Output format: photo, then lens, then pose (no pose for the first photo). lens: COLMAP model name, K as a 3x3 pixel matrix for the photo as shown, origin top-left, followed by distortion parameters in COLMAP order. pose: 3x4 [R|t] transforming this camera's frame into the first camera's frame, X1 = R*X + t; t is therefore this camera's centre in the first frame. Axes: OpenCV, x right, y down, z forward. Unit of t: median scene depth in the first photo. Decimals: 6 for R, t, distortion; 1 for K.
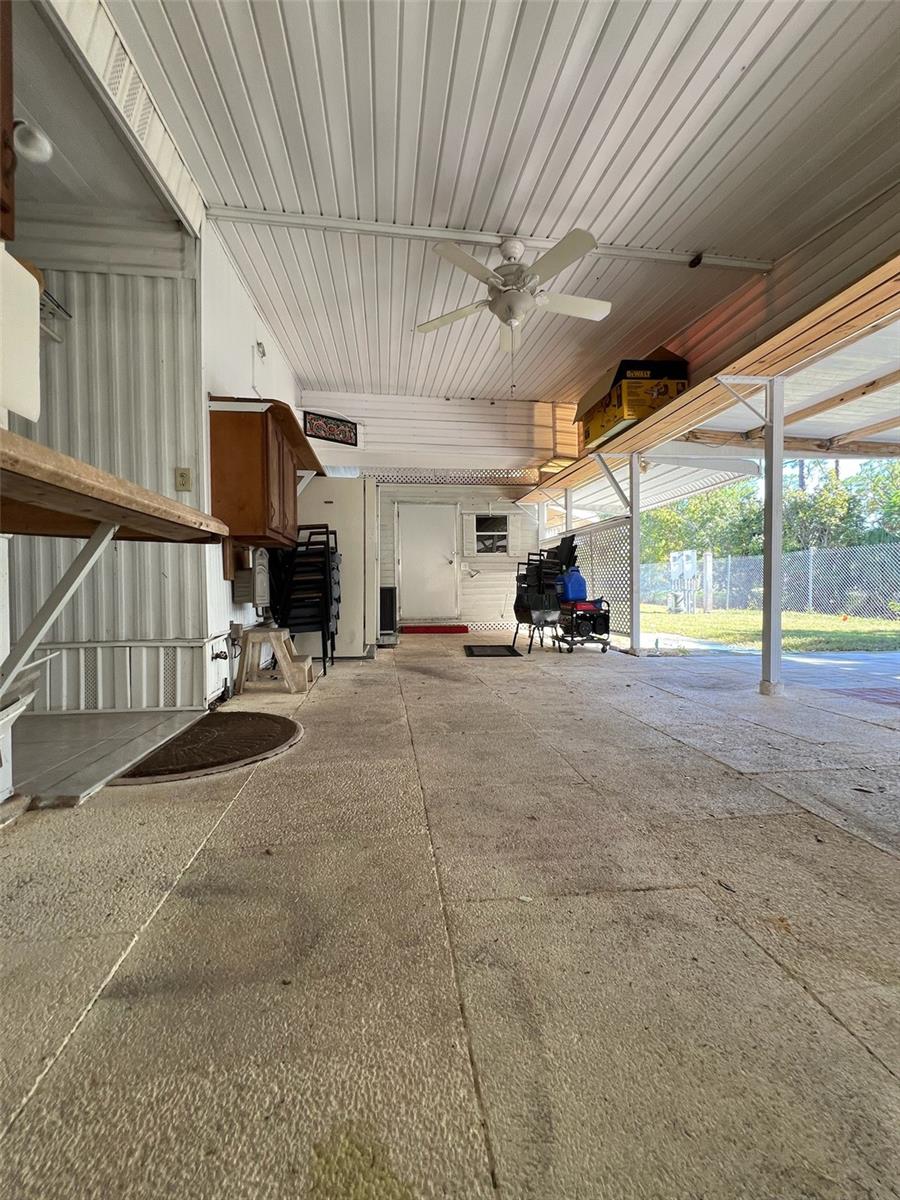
lens RADIAL K [[480.0, 0, 455.3], [0, 480.0, 595.5], [0, 0, 1]] dist [0.000980, -0.000193]
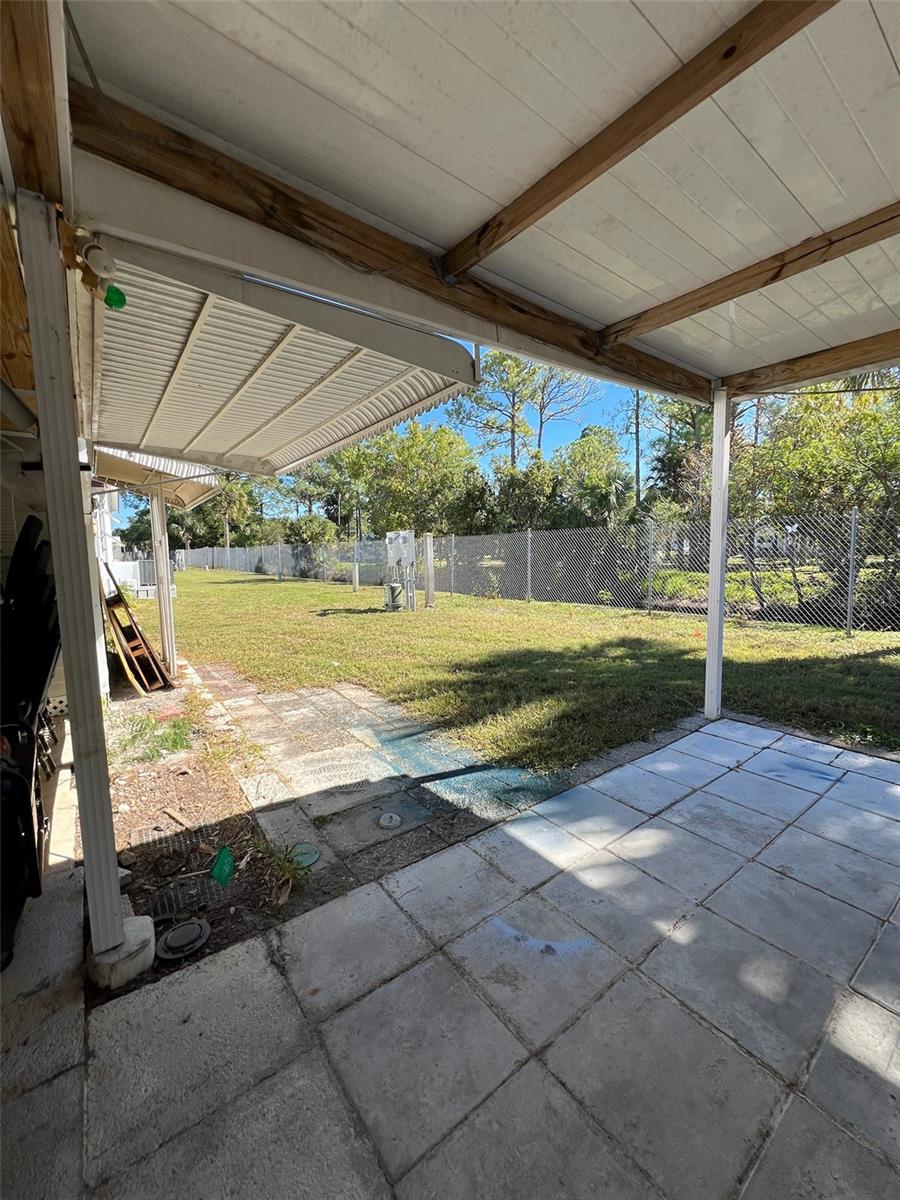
lens RADIAL K [[480.0, 0, 455.3], [0, 480.0, 595.5], [0, 0, 1]] dist [0.000980, -0.000193]
pose [[0.873767, -0.056040, 0.483106, 0.132819], [0.023361, 0.997029, 0.073405, -0.033623], [-0.485784, -0.052853, 0.872479, 0.207763]]
